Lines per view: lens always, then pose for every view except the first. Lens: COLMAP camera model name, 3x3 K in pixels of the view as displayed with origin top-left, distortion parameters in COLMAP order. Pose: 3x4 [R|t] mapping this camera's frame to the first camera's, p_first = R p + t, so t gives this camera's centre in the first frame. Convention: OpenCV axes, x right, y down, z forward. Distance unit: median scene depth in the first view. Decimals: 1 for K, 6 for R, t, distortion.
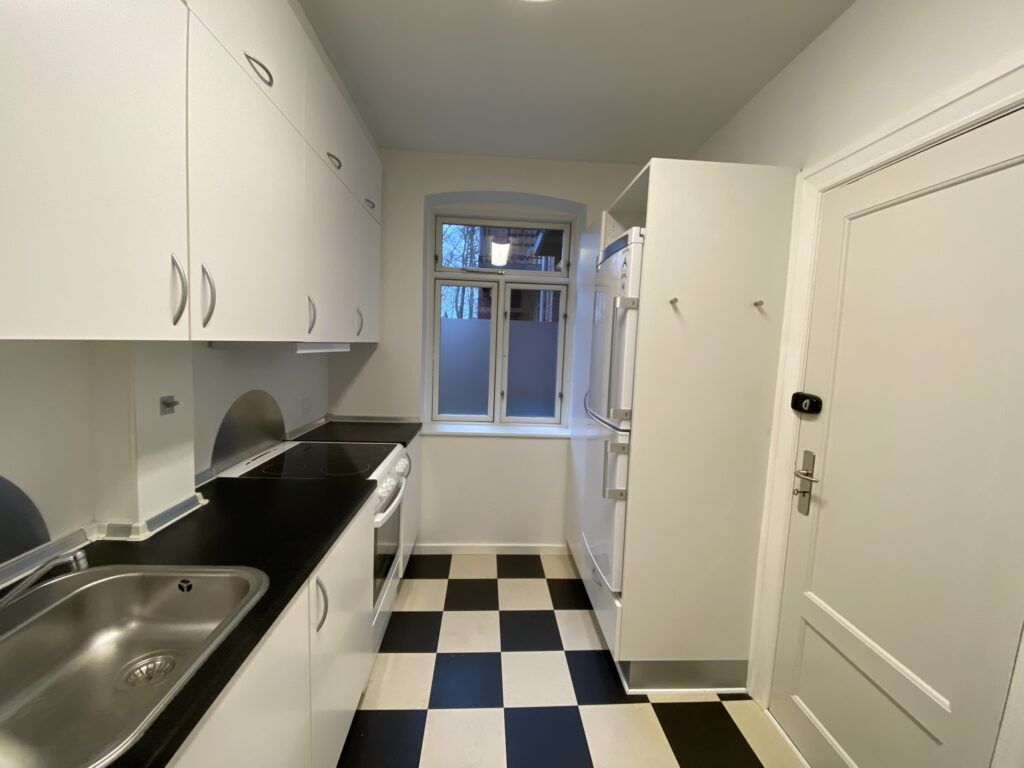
lens RADIAL K [[418.8, 0, 508.0], [0, 418.8, 380.9], [0, 0, 1]] dist [0.008562, -0.003260]
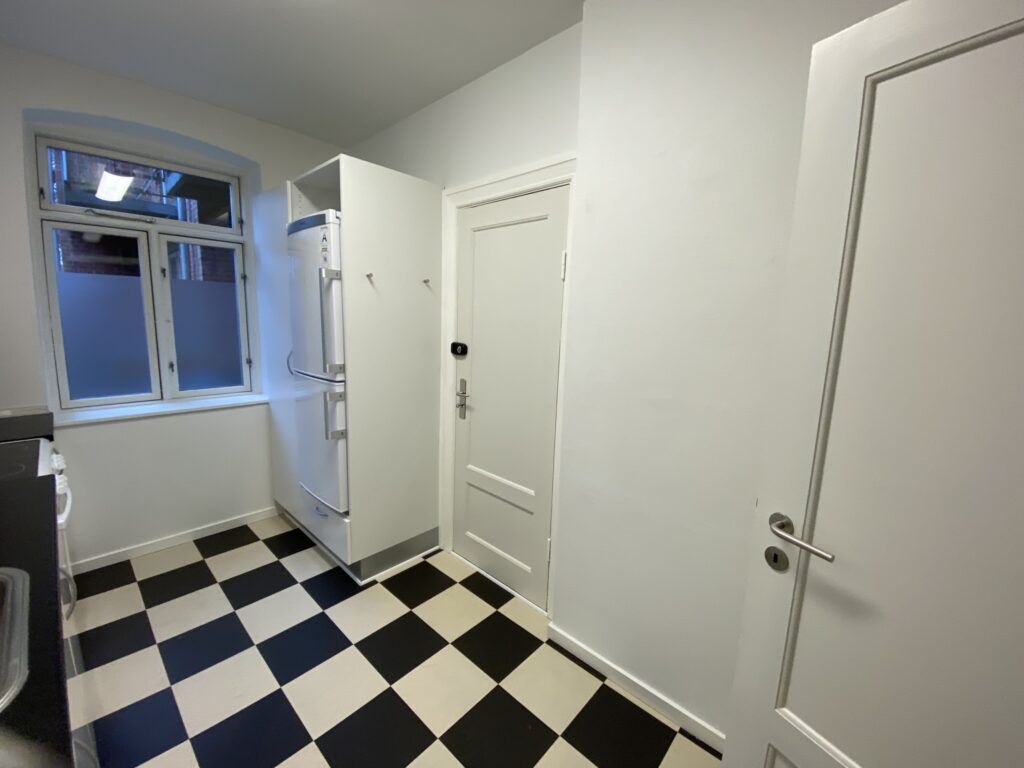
lens RADIAL K [[423.5, 0, 513.7], [0, 423.5, 386.9], [0, 0, 1]] dist [0.000355, -0.006159]
pose [[0.719315, -0.124856, 0.683372, -0.187223], [0.054080, 0.990795, 0.124100, 0.008401], [-0.692576, -0.052311, 0.719445, -0.219330]]
